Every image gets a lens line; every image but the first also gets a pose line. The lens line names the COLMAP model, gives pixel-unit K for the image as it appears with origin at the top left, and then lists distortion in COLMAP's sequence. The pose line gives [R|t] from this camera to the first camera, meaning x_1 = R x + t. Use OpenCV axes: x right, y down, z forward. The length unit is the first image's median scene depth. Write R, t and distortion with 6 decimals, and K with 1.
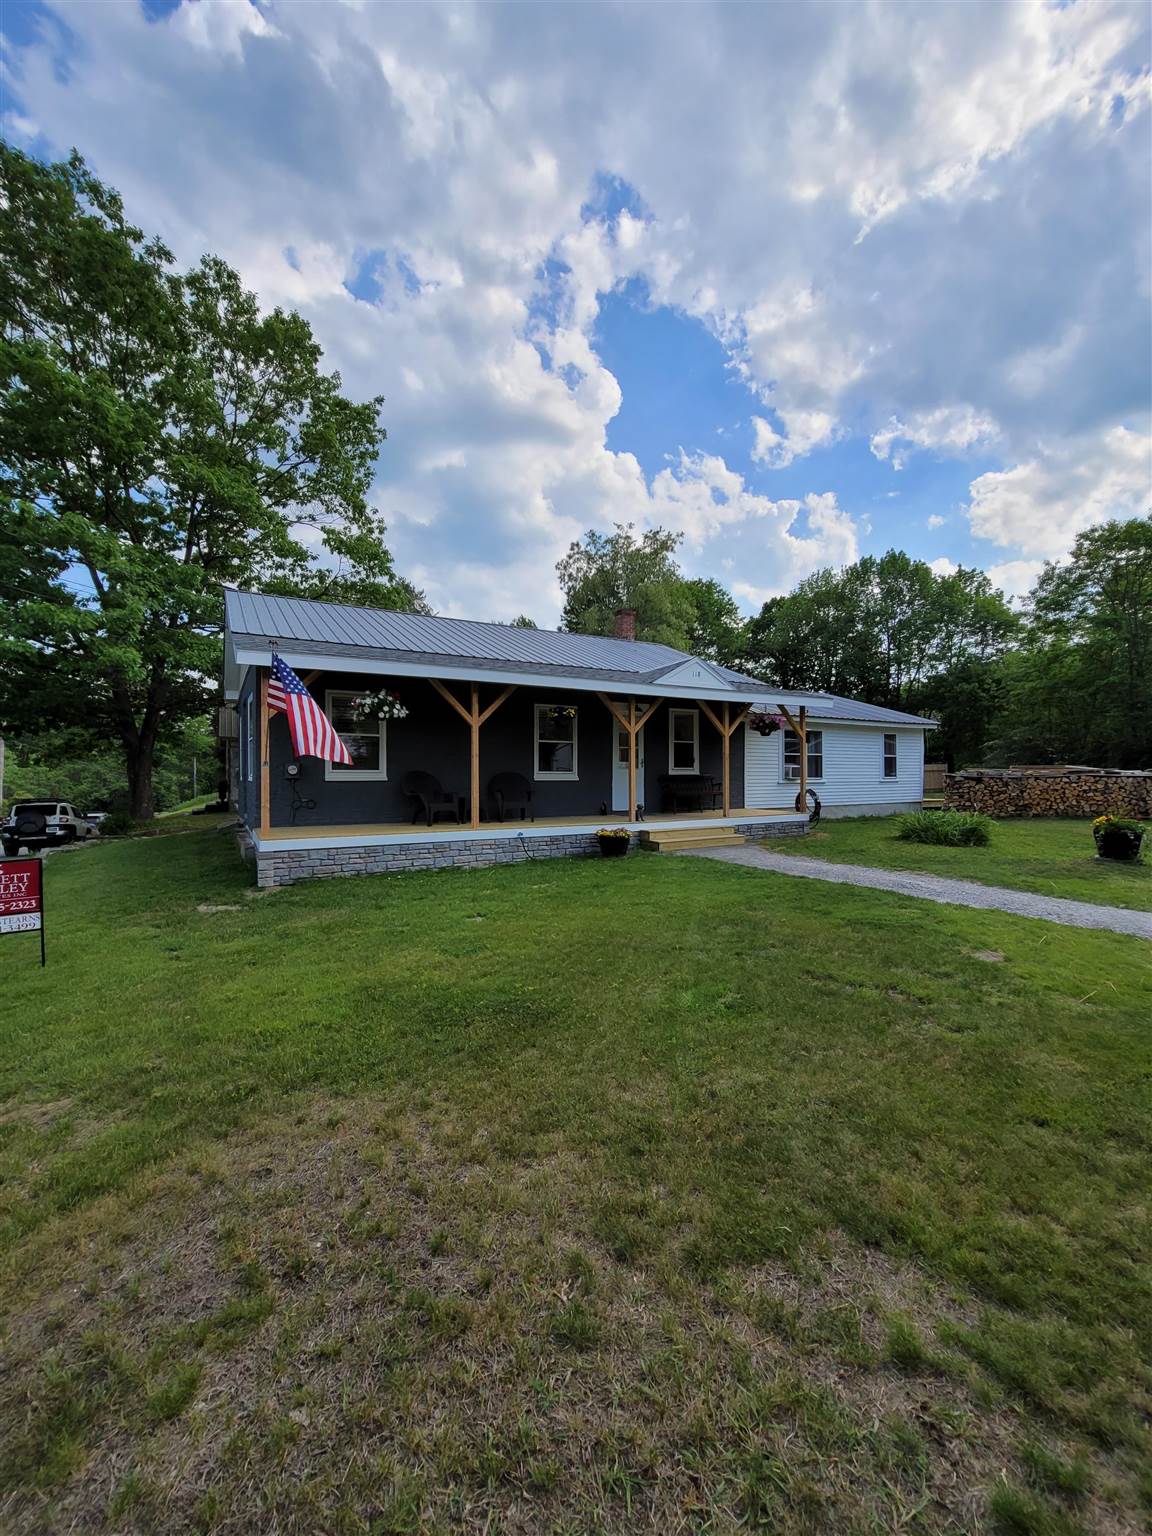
lens RADIAL K [[621.6, 0, 570.4], [0, 621.6, 777.5], [0, 0, 1]] dist [-0.000373, -0.000293]
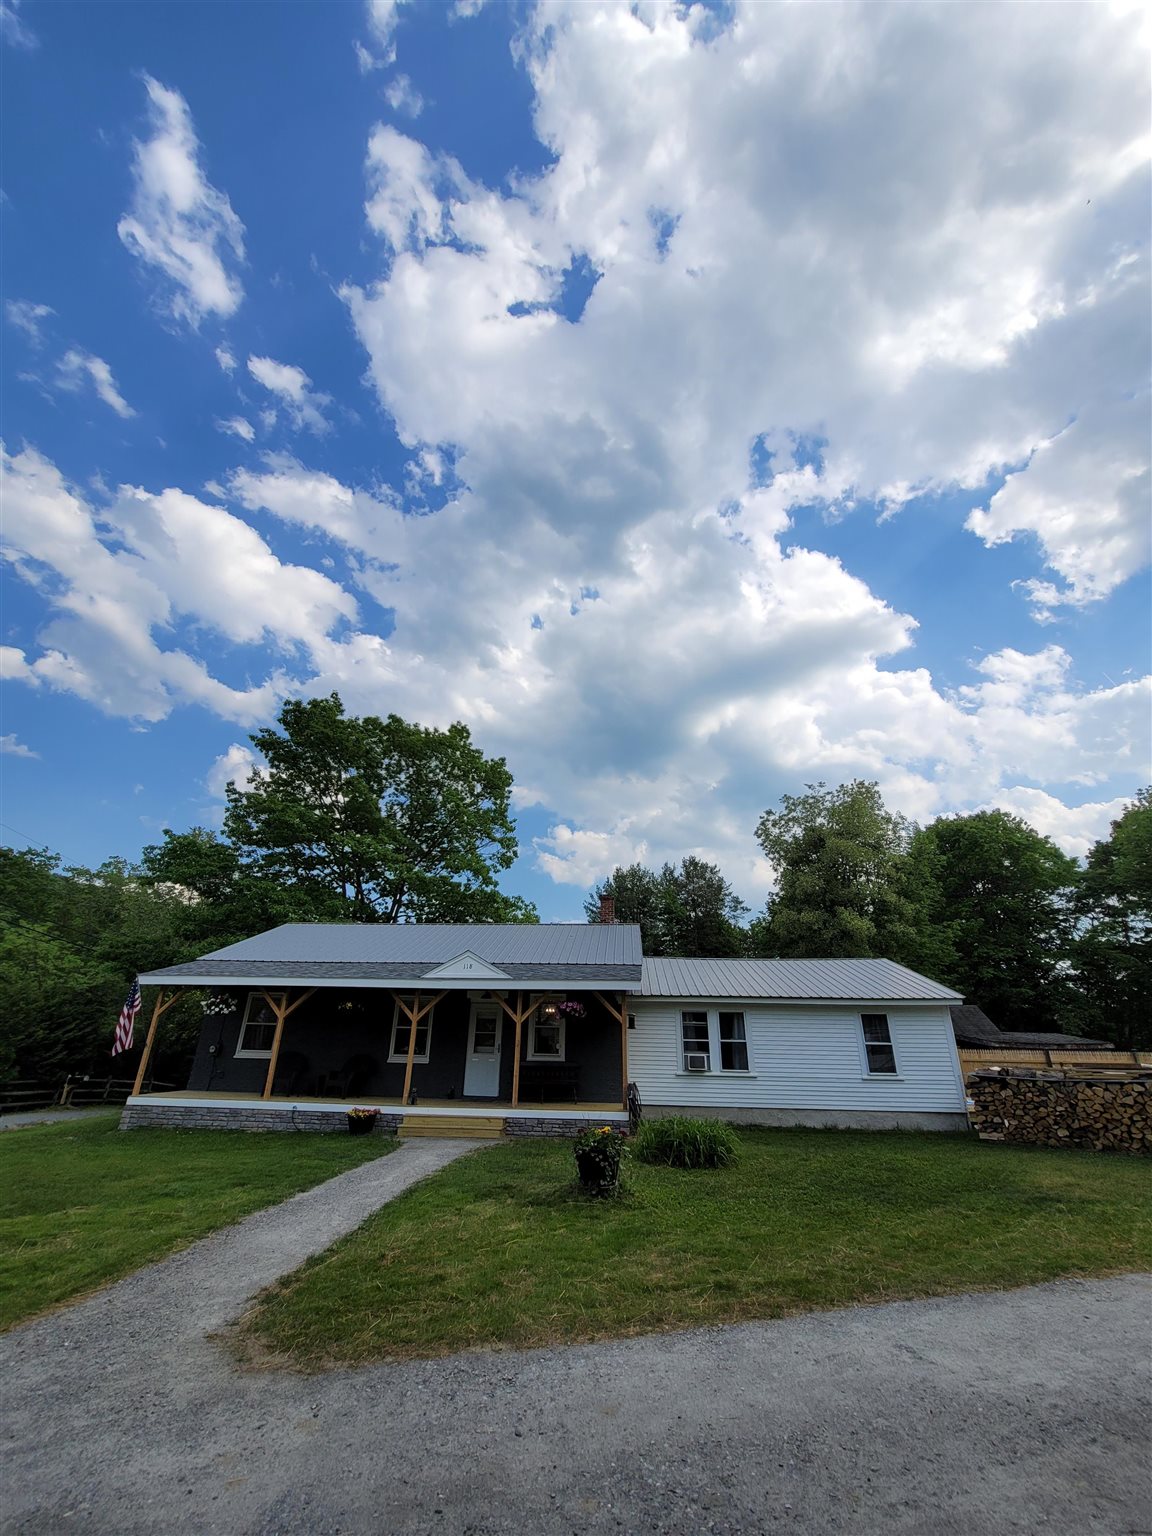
lens RADIAL K [[621.6, 0, 570.4], [0, 621.6, 777.5], [0, 0, 1]] dist [-0.000373, -0.000293]
pose [[0.818412, -0.213207, -0.533614, 0.752722], [-0.023337, 0.915522, -0.401591, -0.019580], [0.574158, 0.341120, 0.744298, 0.079647]]
